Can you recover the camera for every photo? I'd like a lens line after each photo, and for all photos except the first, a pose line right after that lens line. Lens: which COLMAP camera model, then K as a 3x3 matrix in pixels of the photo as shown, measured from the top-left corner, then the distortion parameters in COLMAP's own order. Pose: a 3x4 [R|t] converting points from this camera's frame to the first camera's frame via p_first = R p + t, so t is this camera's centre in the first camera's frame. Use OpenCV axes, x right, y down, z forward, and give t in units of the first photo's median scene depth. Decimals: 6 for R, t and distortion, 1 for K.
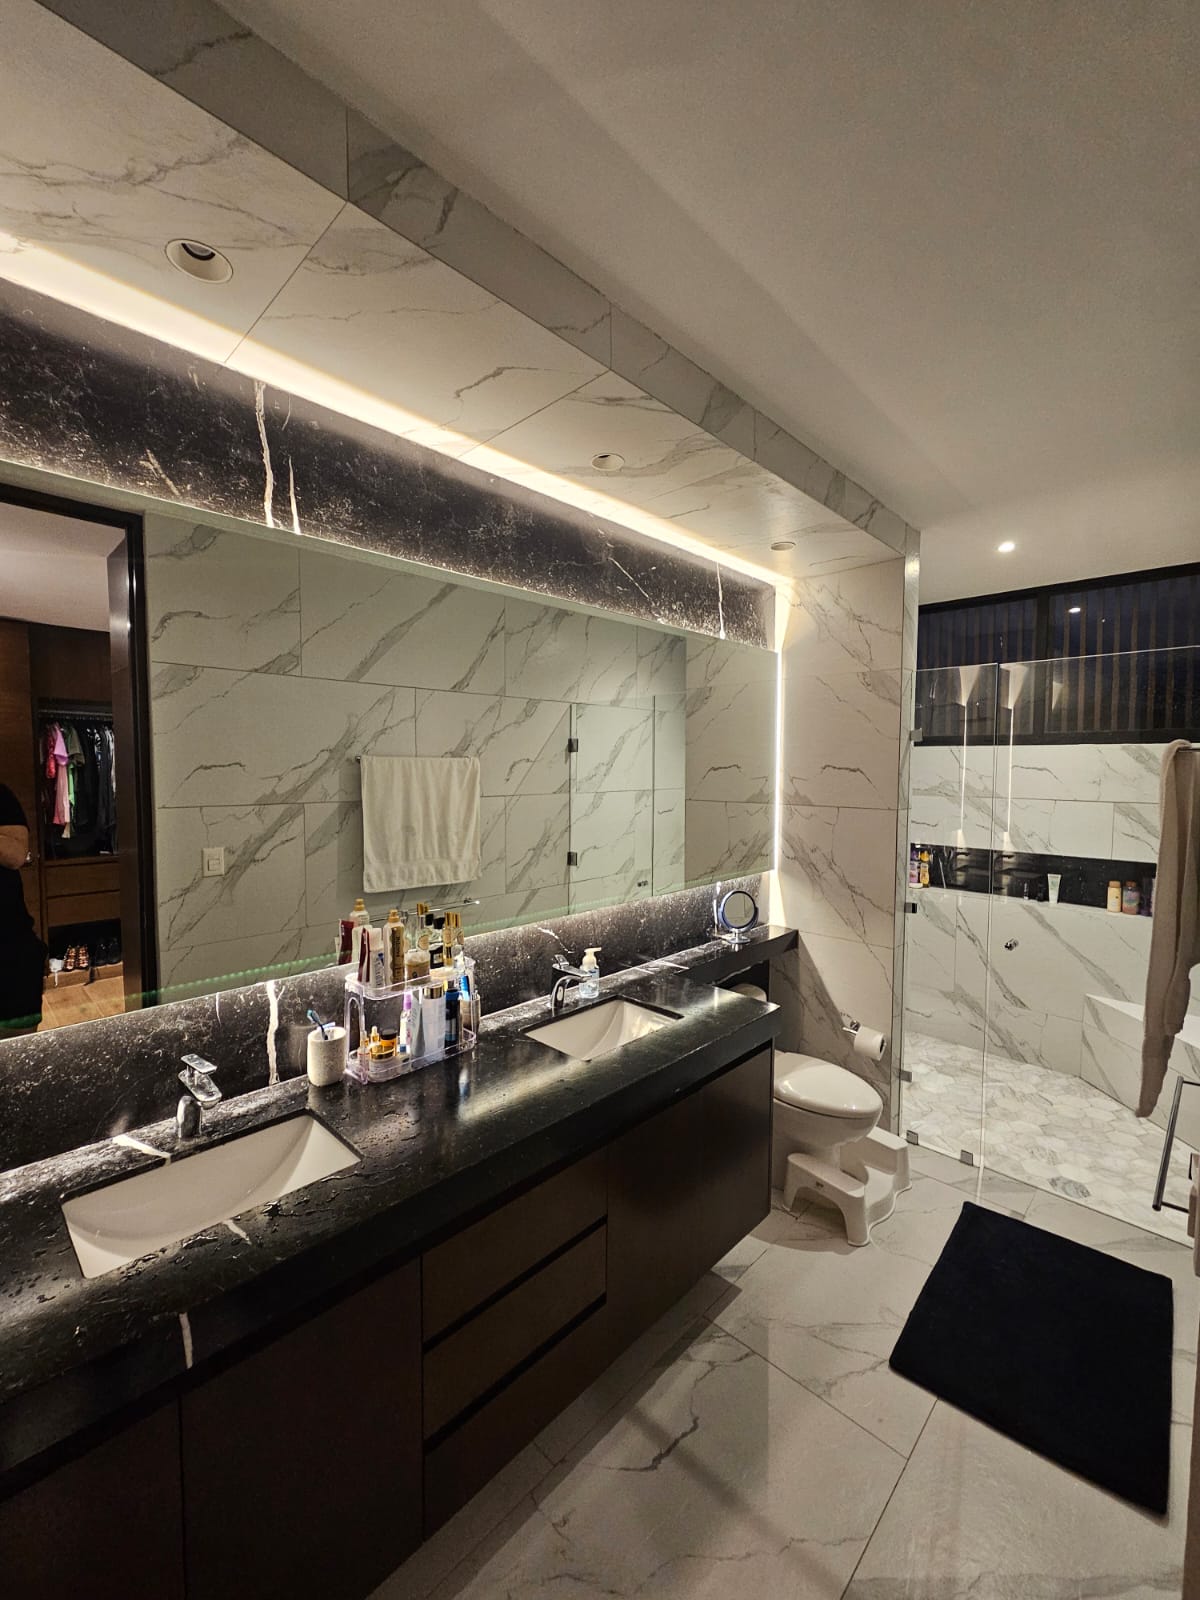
lens RADIAL K [[659.4, 0, 604.7], [0, 659.4, 798.2], [0, 0, 1]] dist [0.002317, -0.000413]
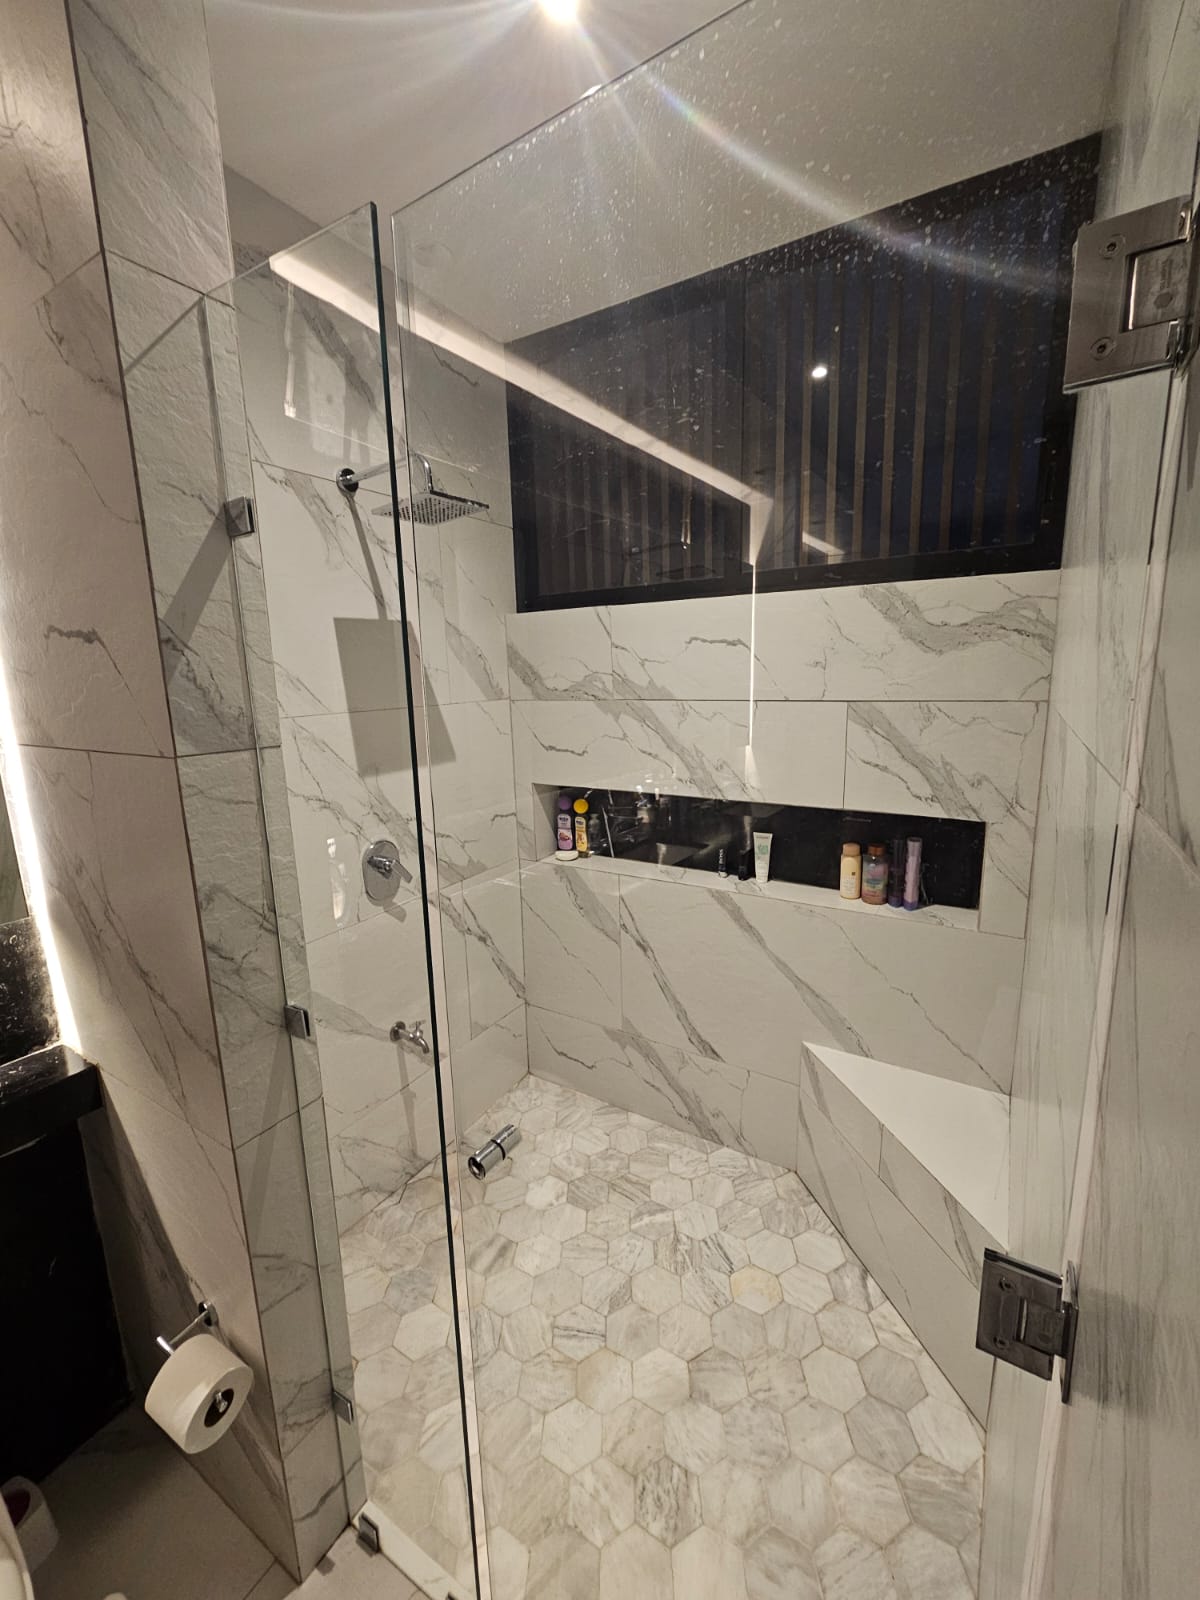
lens RADIAL K [[659.4, 0, 595.4], [0, 659.4, 797.8], [0, 0, 1]] dist [0.002317, -0.000413]
pose [[0.977487, -0.068986, 0.199400, 0.435369], [0.041348, 0.989346, 0.139591, 0.000421], [-0.206905, -0.128203, 0.969925, 0.490193]]
